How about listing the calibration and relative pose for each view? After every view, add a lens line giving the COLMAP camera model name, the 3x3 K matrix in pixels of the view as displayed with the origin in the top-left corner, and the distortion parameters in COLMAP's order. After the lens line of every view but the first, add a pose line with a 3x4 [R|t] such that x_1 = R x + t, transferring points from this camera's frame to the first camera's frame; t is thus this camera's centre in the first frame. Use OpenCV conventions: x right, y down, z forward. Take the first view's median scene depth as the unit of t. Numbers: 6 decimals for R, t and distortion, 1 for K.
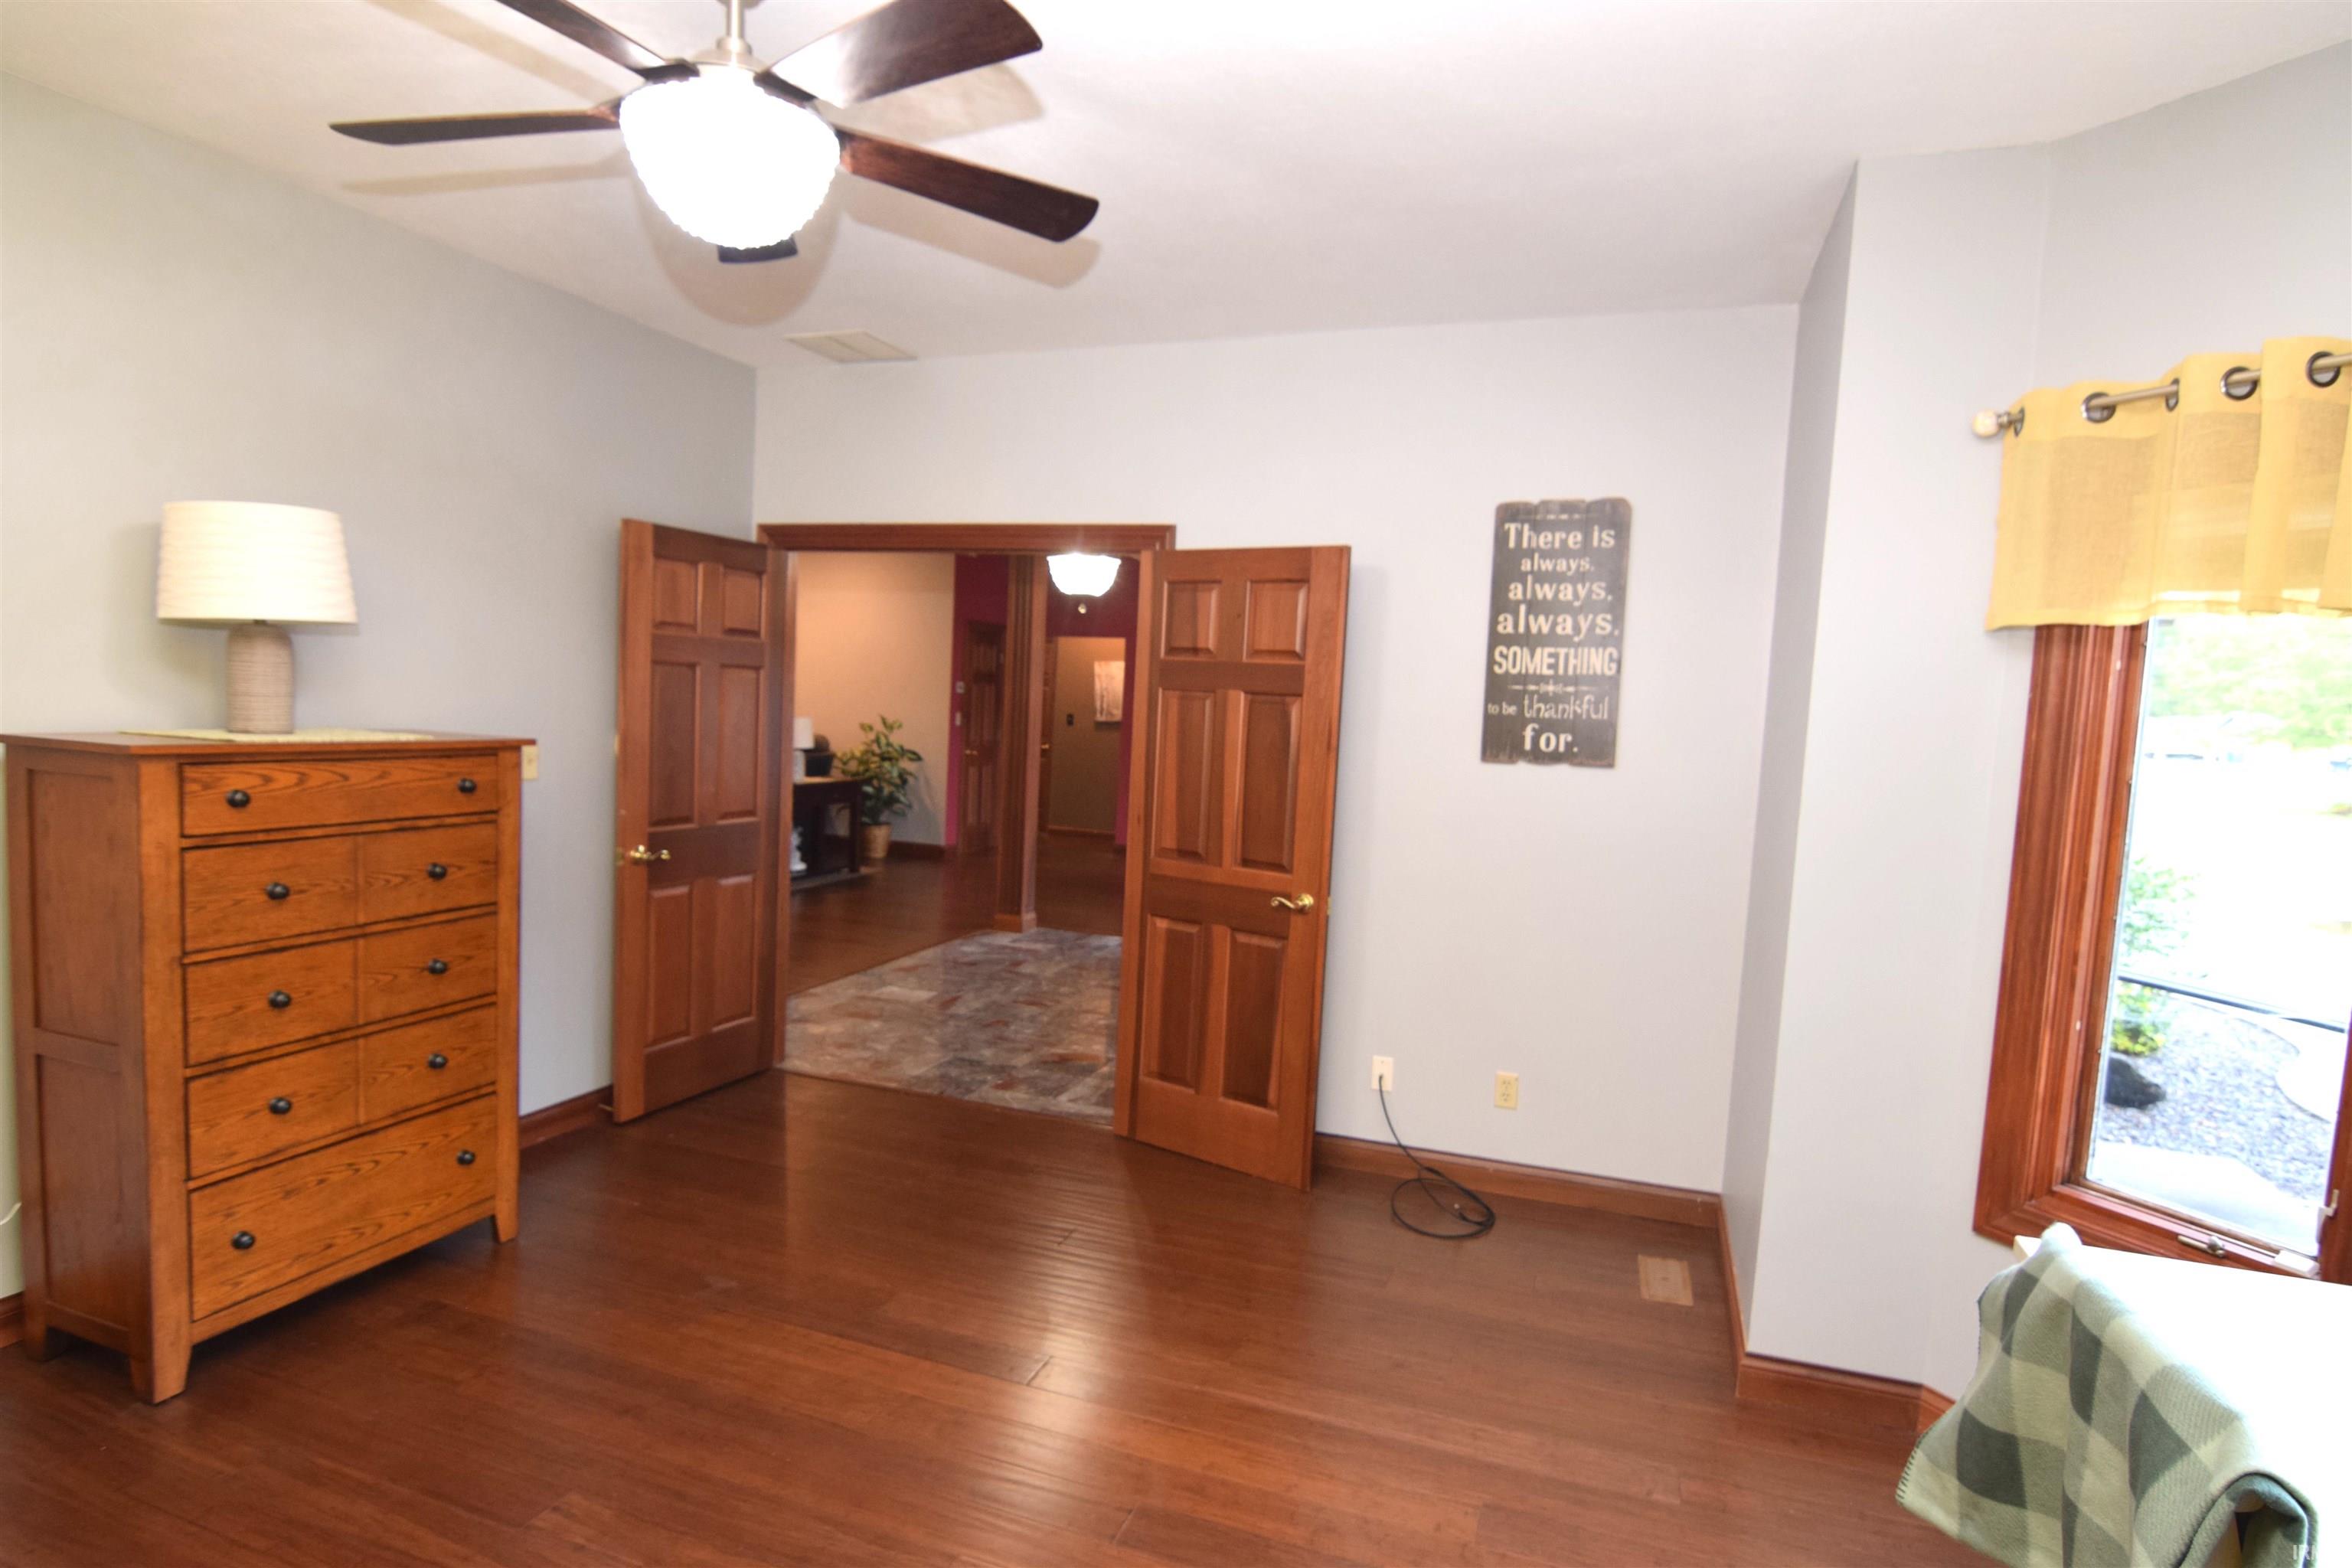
lens RADIAL K [[1267.2, 0, 1175.9], [0, 1267.2, 791.6], [0, 0, 1]] dist [-0.008466, -0.009409]
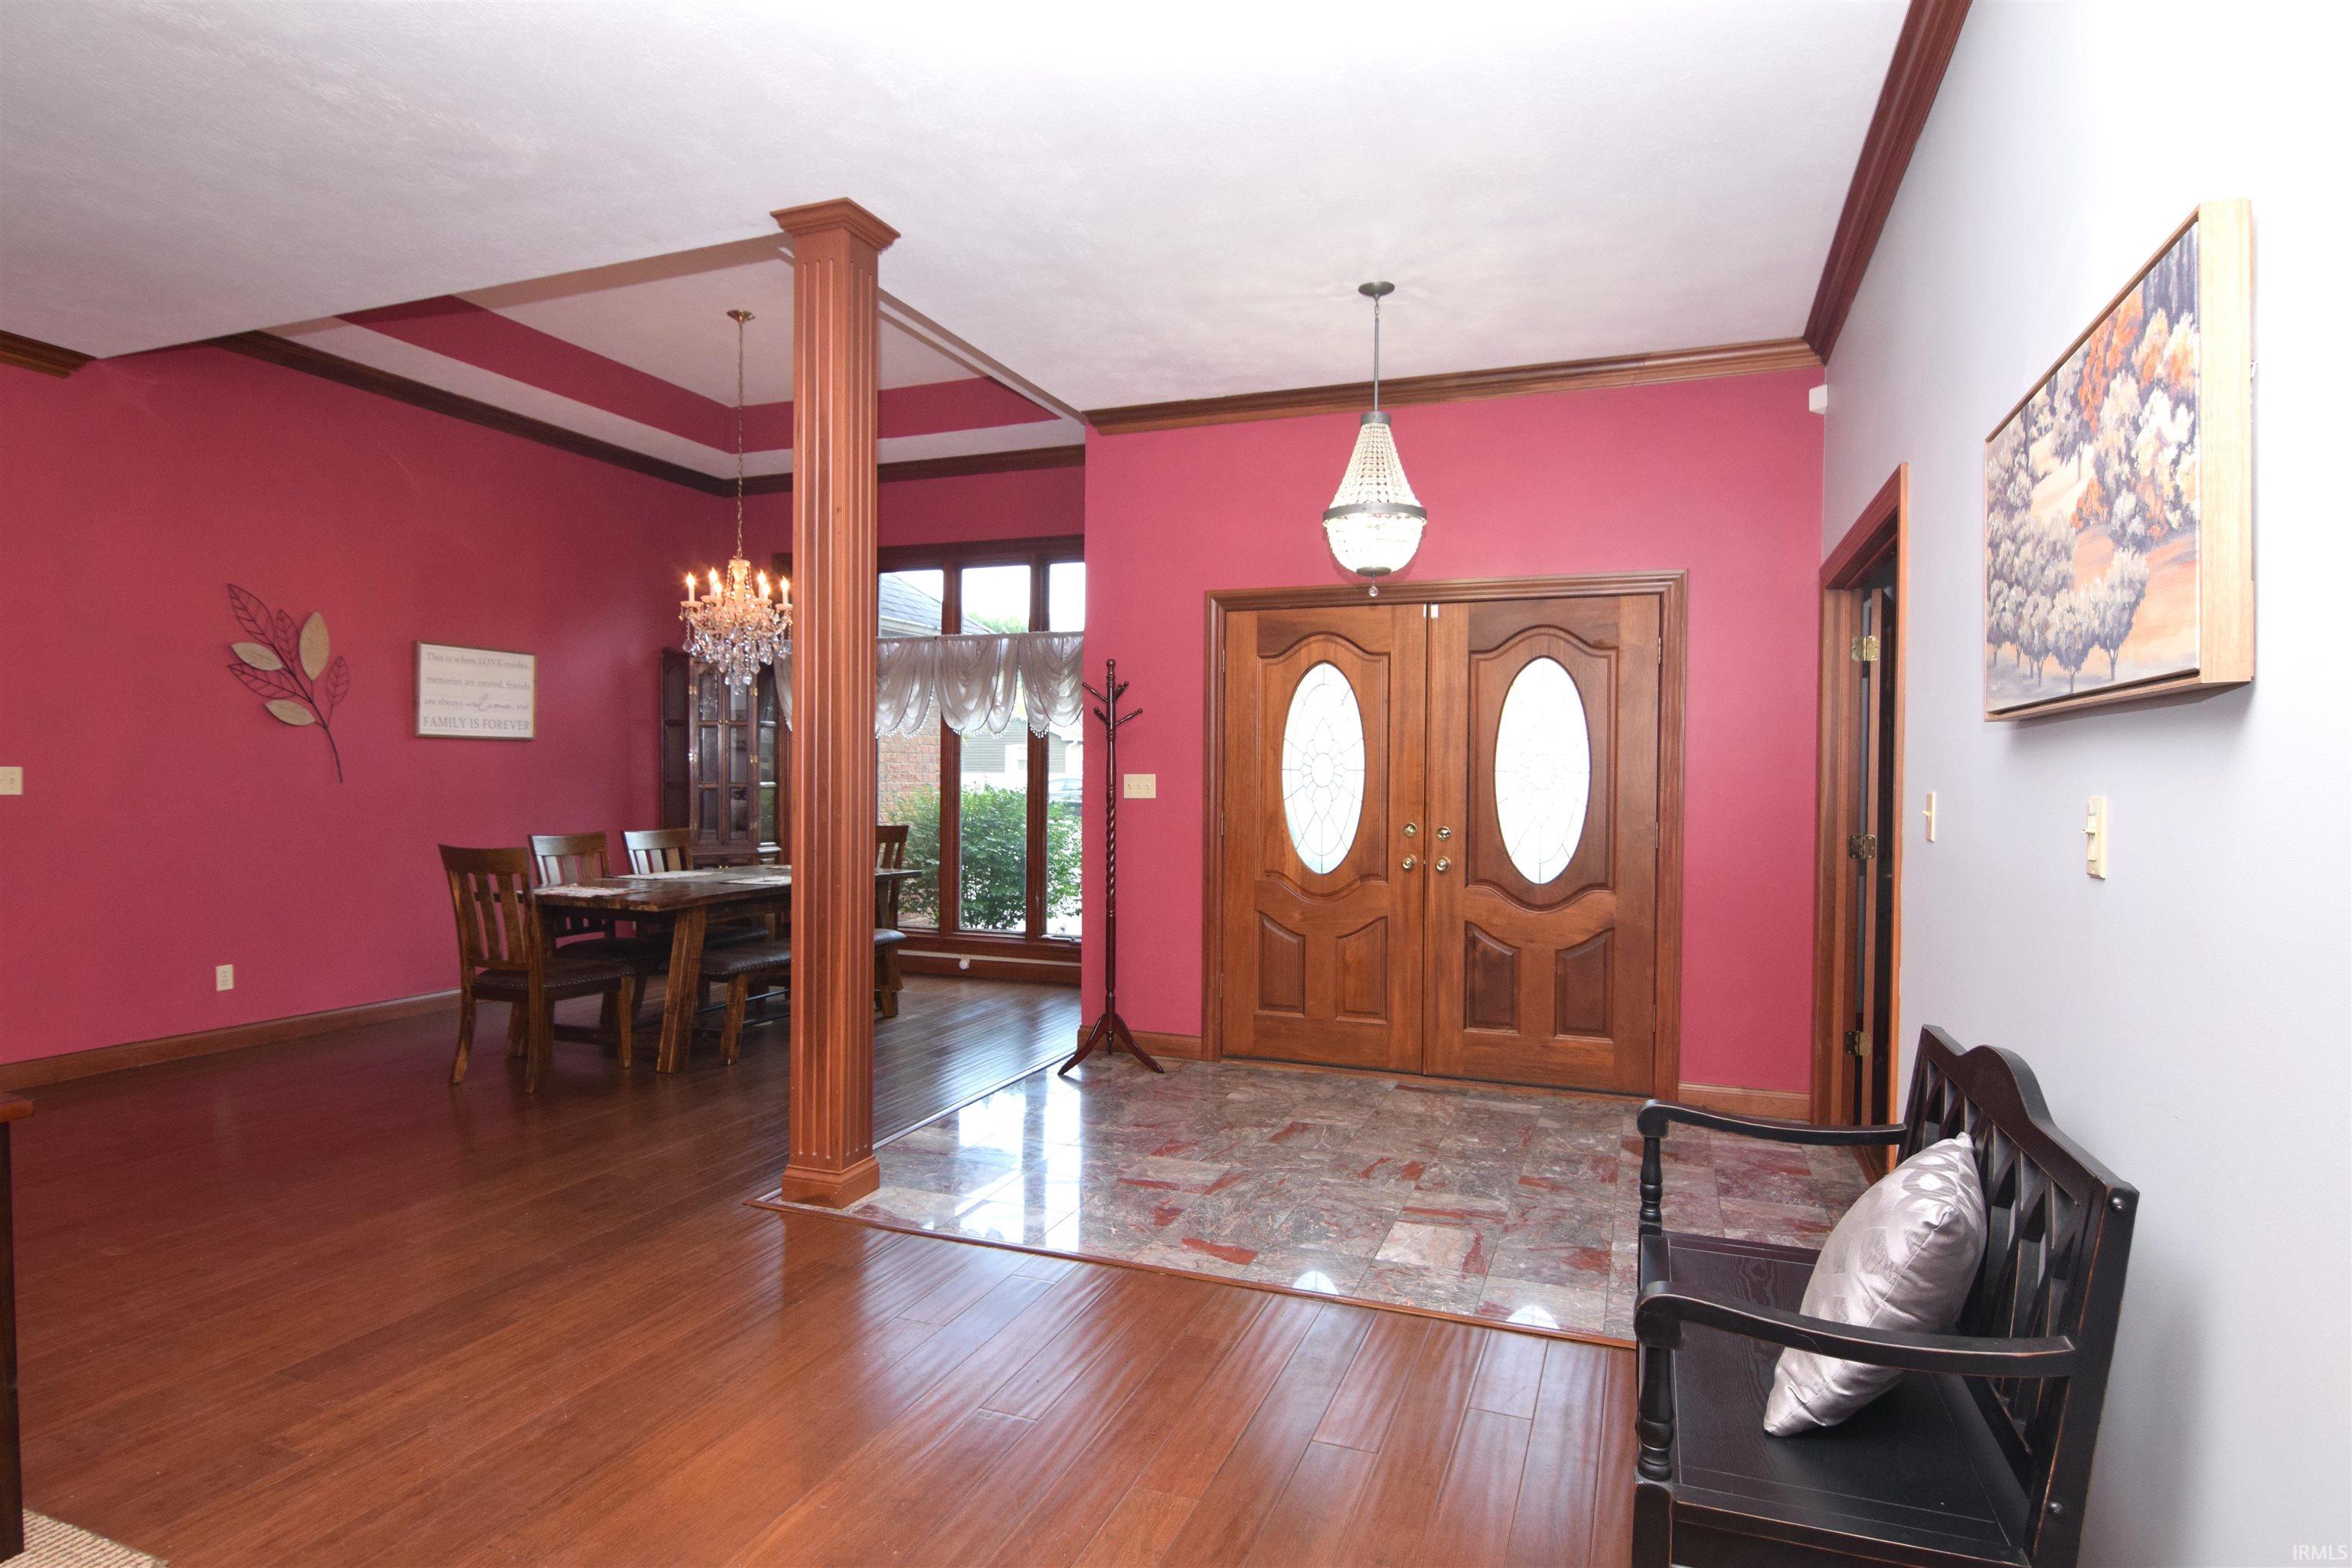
lens RADIAL K [[1267.2, 0, 1175.9], [0, 1267.2, 791.6], [0, 0, 1]] dist [-0.008466, -0.009409]
pose [[0.007999, -0.054261, 0.998495, -0.775117], [0.072605, 0.995923, 0.053540, -0.077160], [-0.997329, 0.072068, 0.011906, 1.105968]]
